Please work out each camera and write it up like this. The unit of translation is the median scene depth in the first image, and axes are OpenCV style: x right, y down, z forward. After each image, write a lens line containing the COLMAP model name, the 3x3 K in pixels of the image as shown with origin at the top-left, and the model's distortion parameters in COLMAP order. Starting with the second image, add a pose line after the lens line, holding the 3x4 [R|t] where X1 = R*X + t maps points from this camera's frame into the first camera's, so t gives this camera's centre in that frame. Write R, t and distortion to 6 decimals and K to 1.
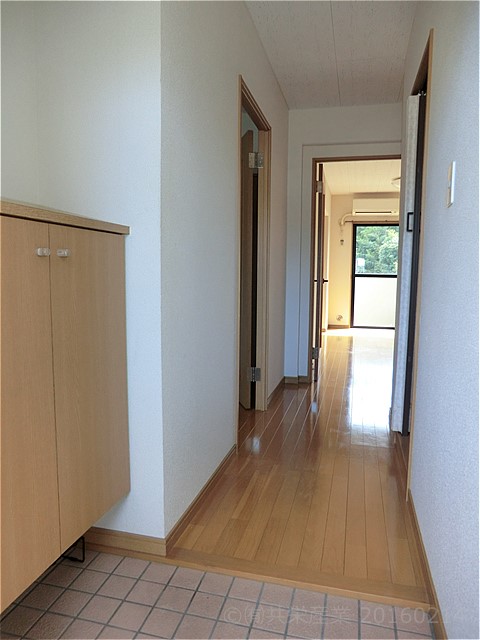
lens RADIAL K [[456.2, 0, 249.5], [0, 456.2, 319.3], [0, 0, 1]] dist [-0.036576, 0.001748]
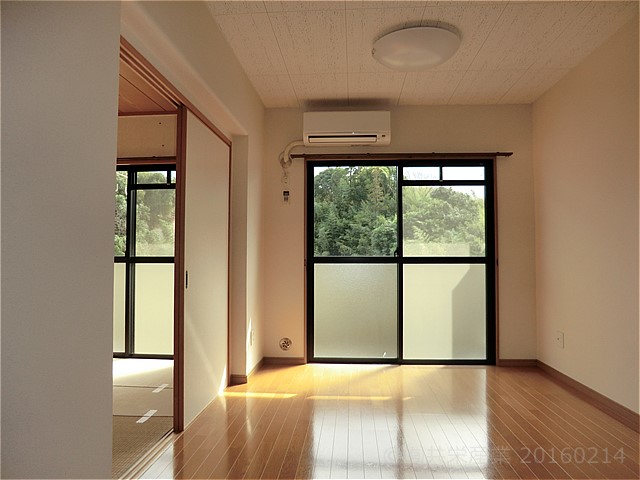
lens RADIAL K [[456.2, 0, 320.0], [0, 456.2, 240.0], [0, 0, 1]] dist [-0.036576, 0.001748]
pose [[0.987623, 0.000595, 0.156848, 0.159766], [0.022260, 0.989340, -0.143915, -0.044705], [-0.155261, 0.145625, 0.977081, 0.494693]]
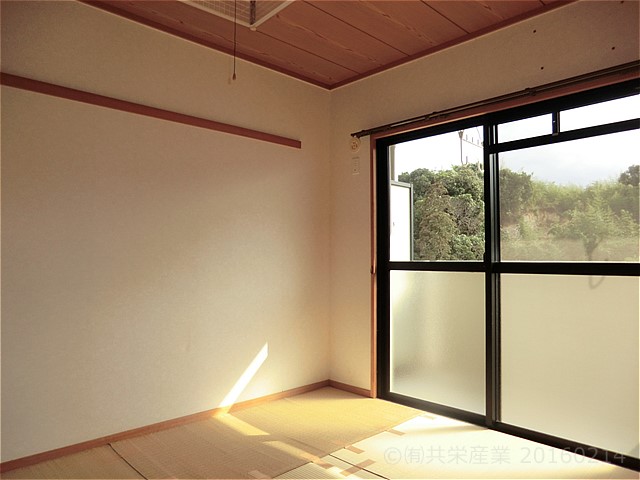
lens RADIAL K [[464.2, 0, 320.0], [0, 464.2, 240.0], [0, 0, 1]] dist [0.000942, 0.000980]
pose [[0.837846, -0.026681, -0.545255, 0.395059], [-0.052902, 0.990136, -0.129740, -0.062184], [0.543338, 0.137548, 0.828169, 0.623613]]
